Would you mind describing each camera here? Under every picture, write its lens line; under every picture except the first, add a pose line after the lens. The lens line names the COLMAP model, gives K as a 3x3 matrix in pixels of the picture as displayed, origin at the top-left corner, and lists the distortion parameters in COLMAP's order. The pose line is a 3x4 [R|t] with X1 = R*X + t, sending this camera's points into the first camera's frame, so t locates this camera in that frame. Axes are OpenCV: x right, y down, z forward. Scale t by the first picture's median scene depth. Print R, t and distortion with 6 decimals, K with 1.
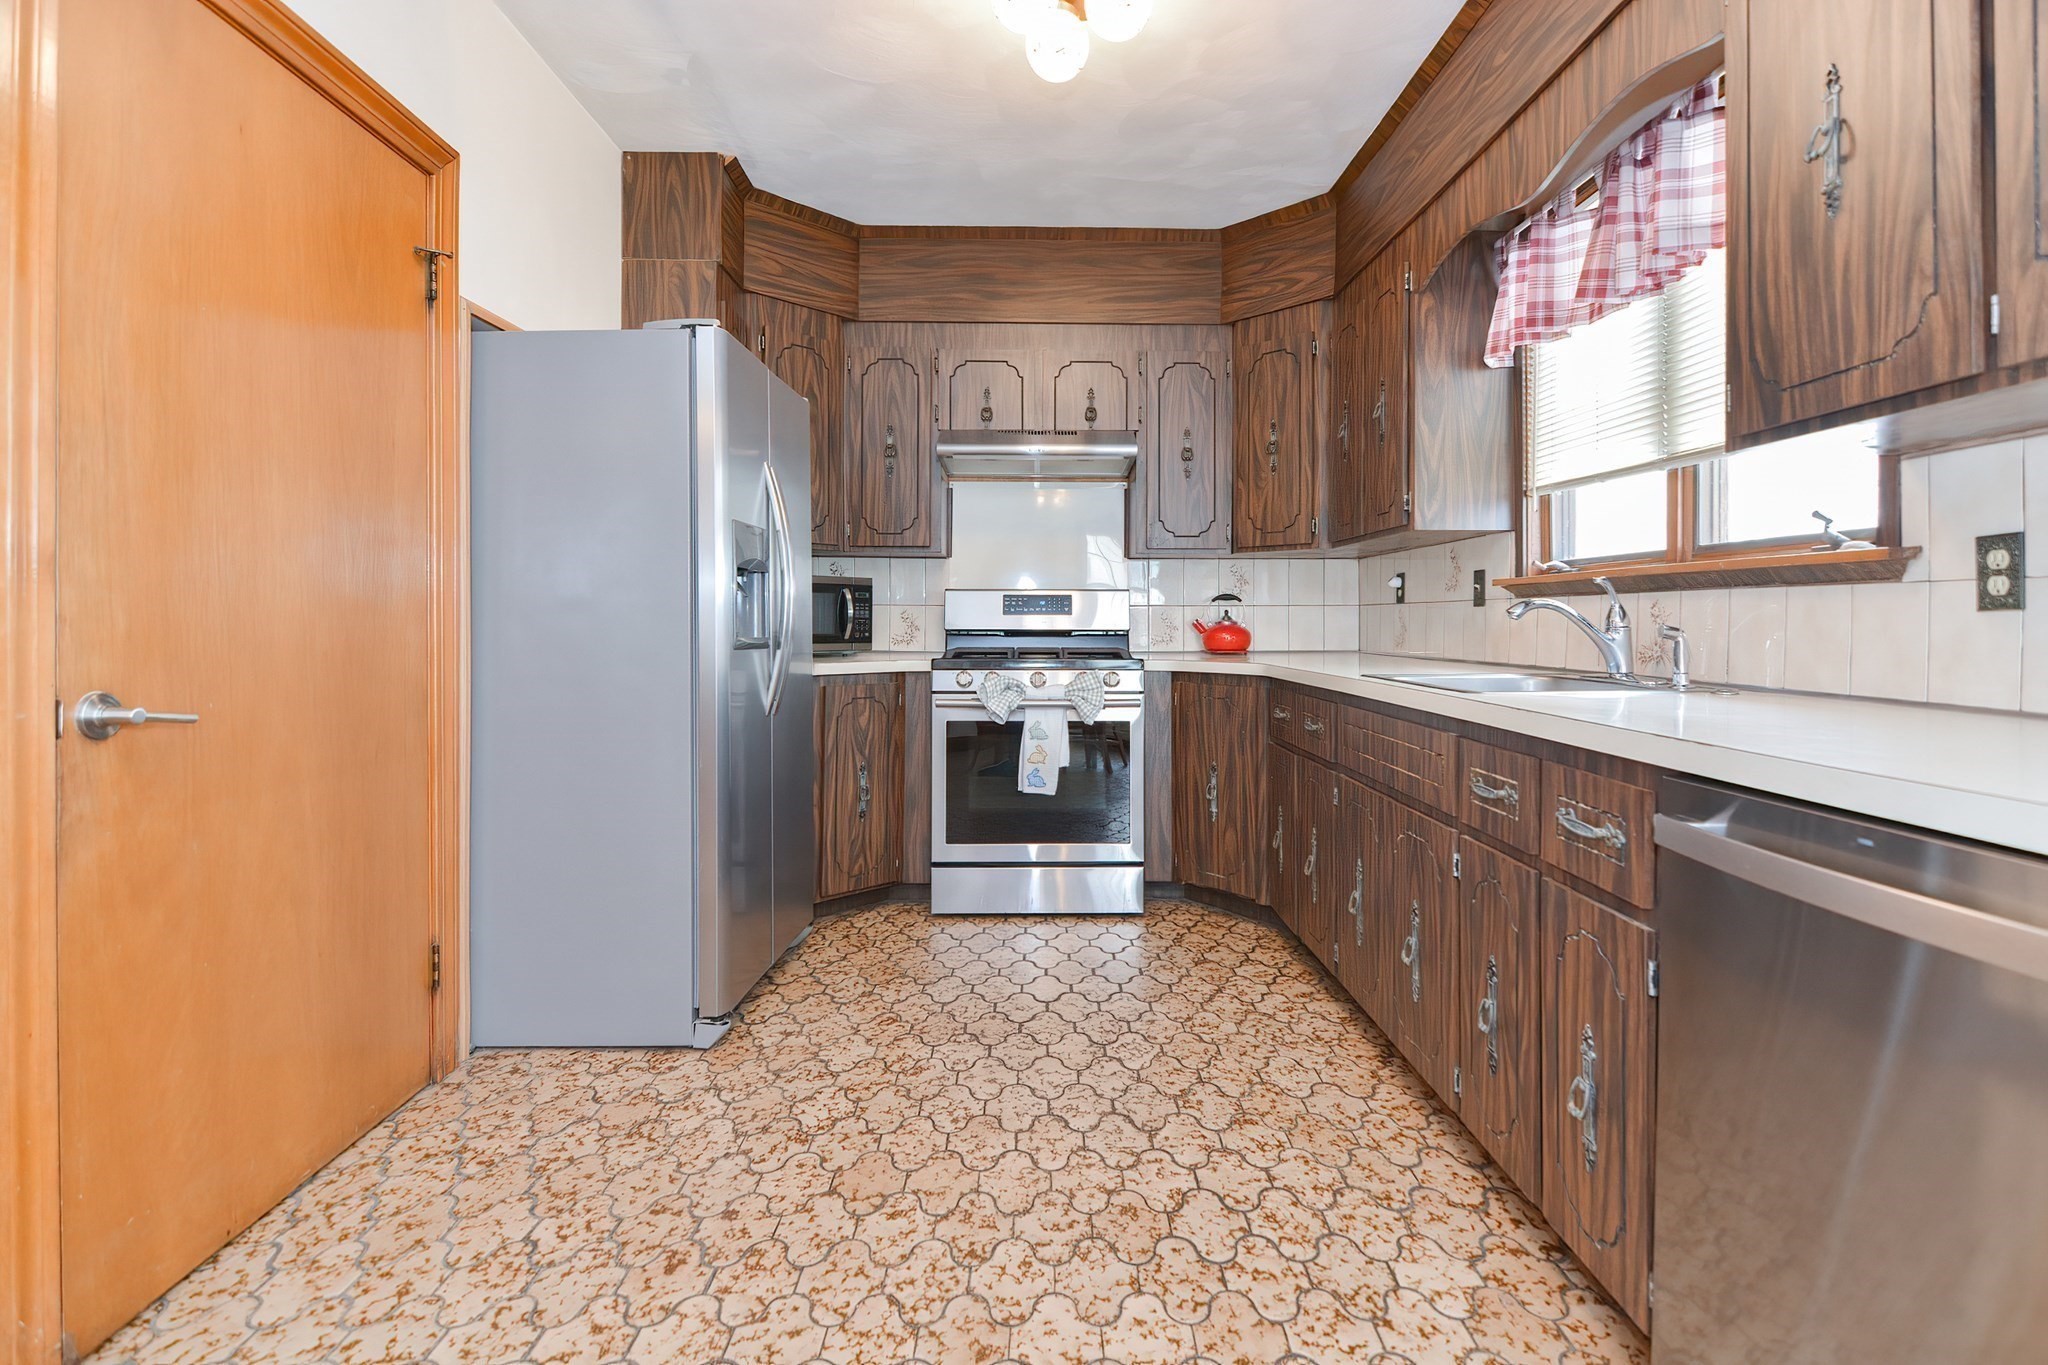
lens RADIAL K [[981.0, 0, 1033.4], [0, 981.0, 628.3], [0, 0, 1]] dist [0.010732, -0.012791]
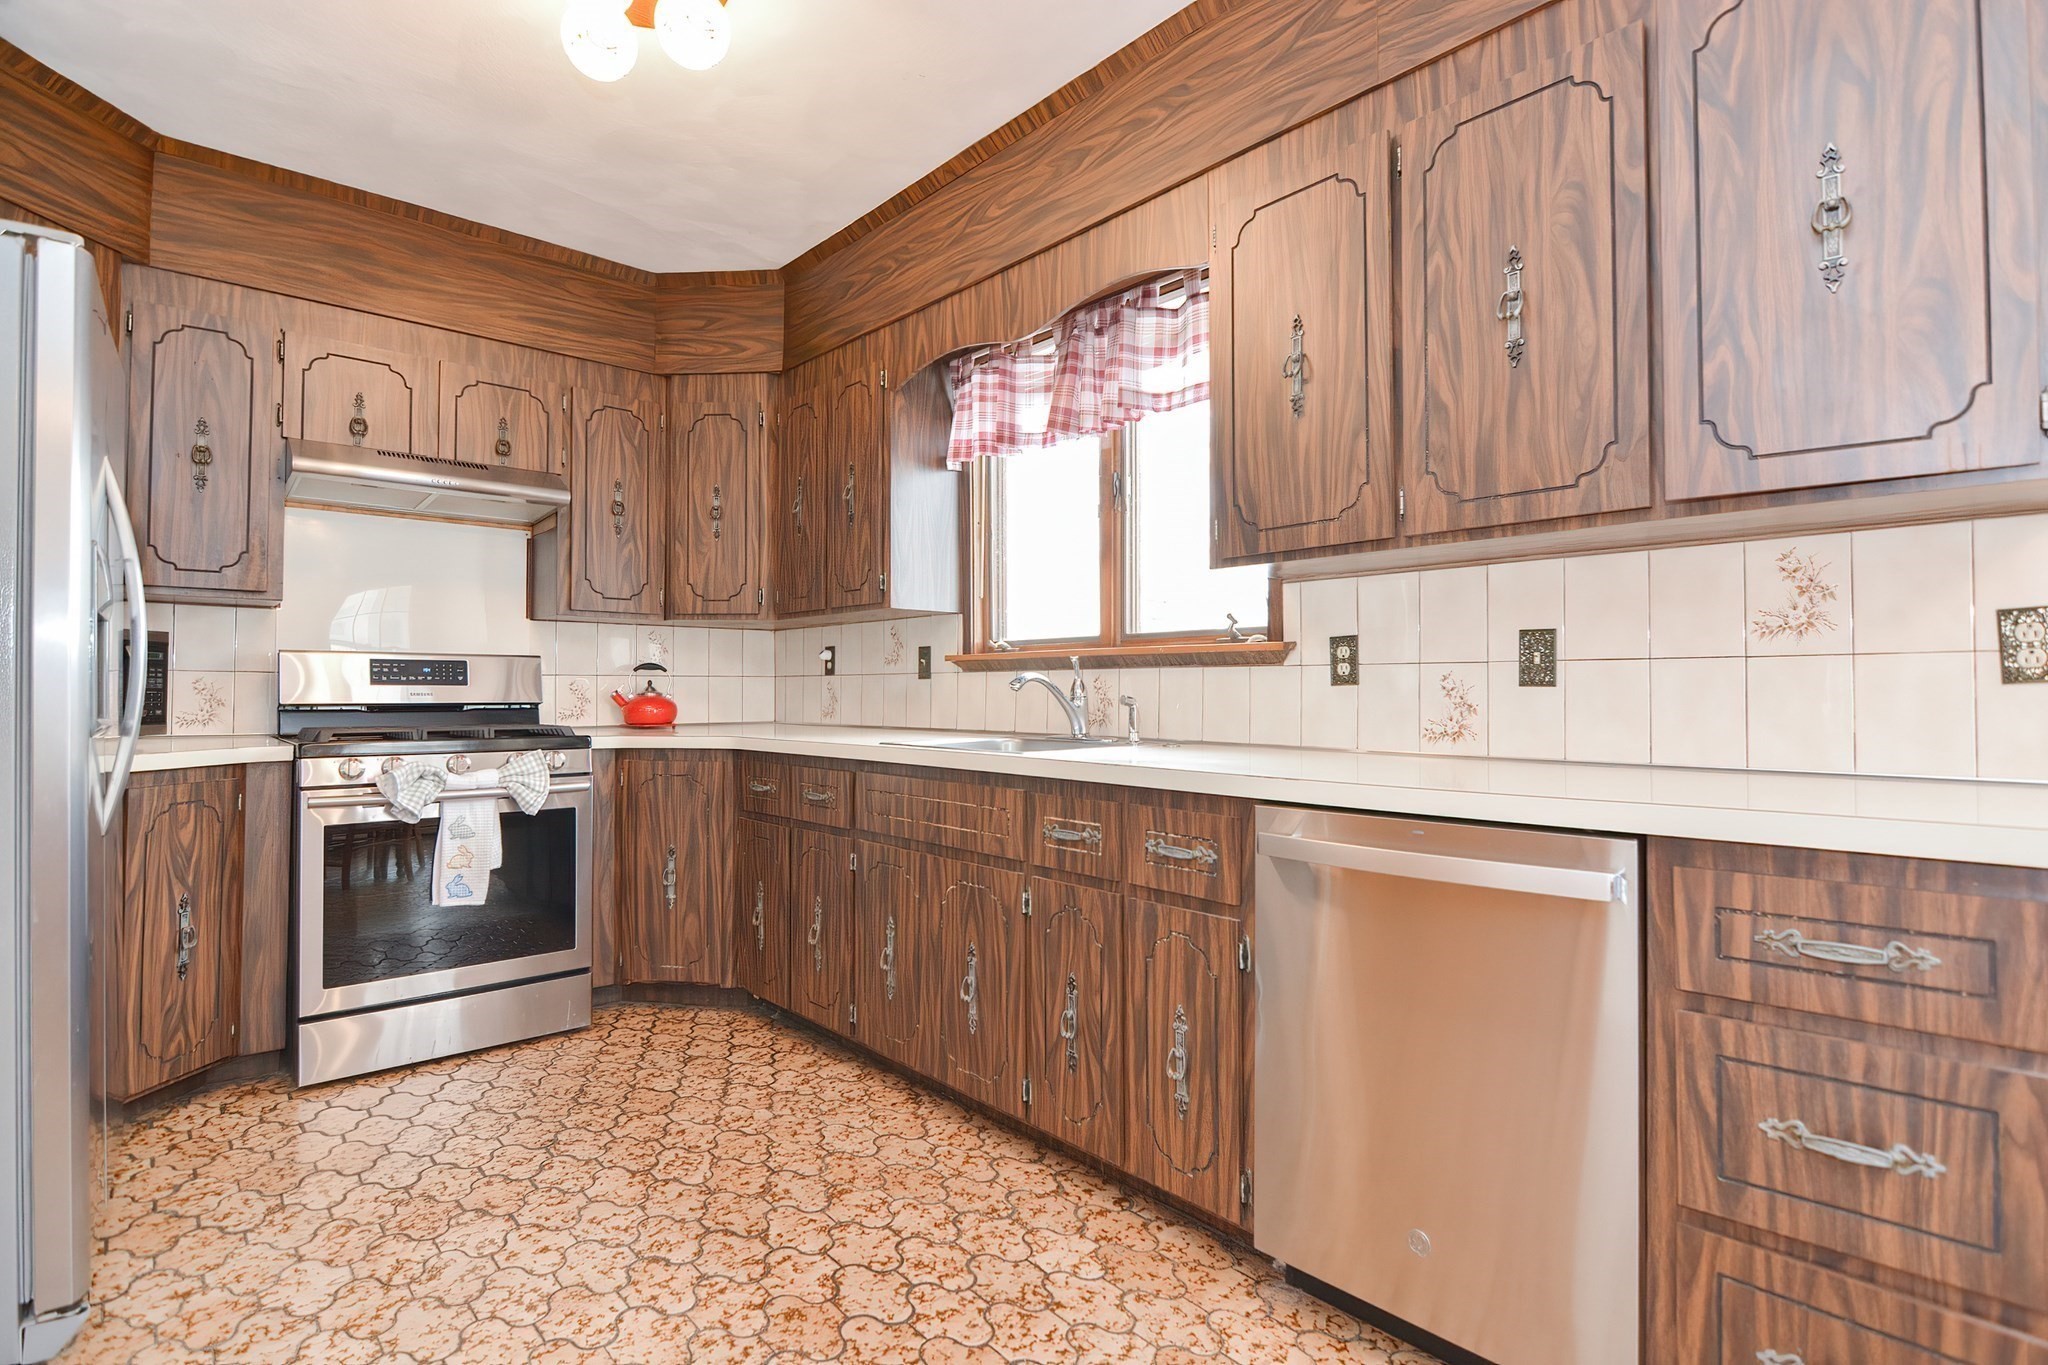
lens RADIAL K [[1011.5, 0, 1038.5], [0, 1011.5, 675.5], [0, 0, 1]] dist [0.000905, -0.012479]
pose [[0.744495, 0.009874, 0.667555, -0.252238], [0.006189, 0.999746, -0.021689, -0.000737], [-0.667599, 0.020279, 0.744244, 0.069279]]
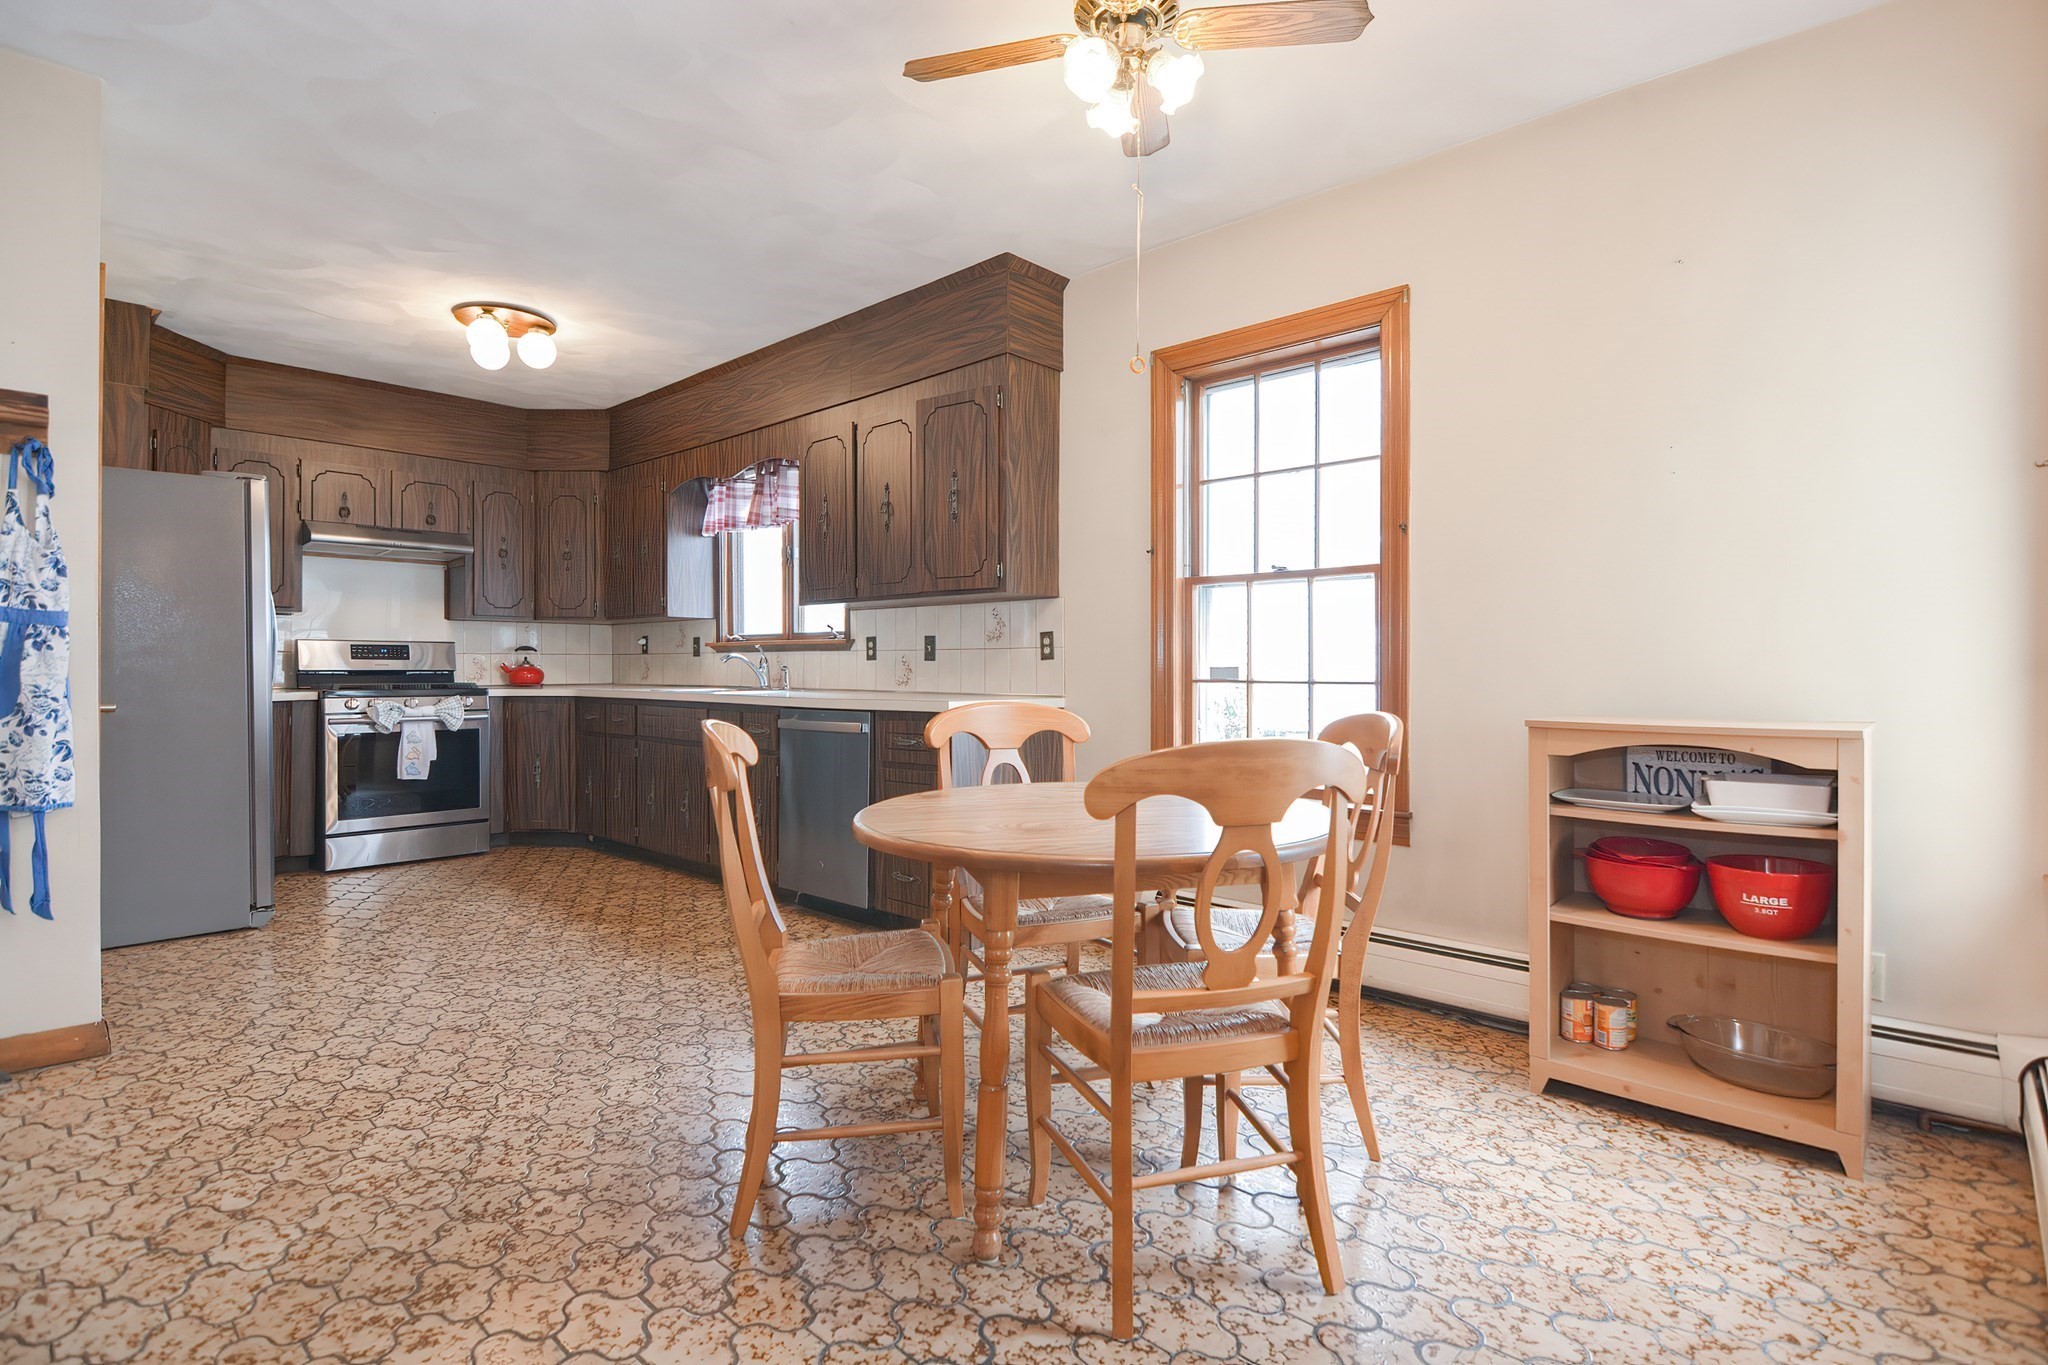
lens RADIAL K [[998.4, 0, 1087.3], [0, 998.4, 673.1], [0, 0, 1]] dist [0.002188, -0.008354]
pose [[0.650772, -0.004098, 0.759263, -0.605783], [0.005857, 0.999983, 0.000378, 0.015666], [-0.759251, 0.004201, 0.650784, -0.965043]]
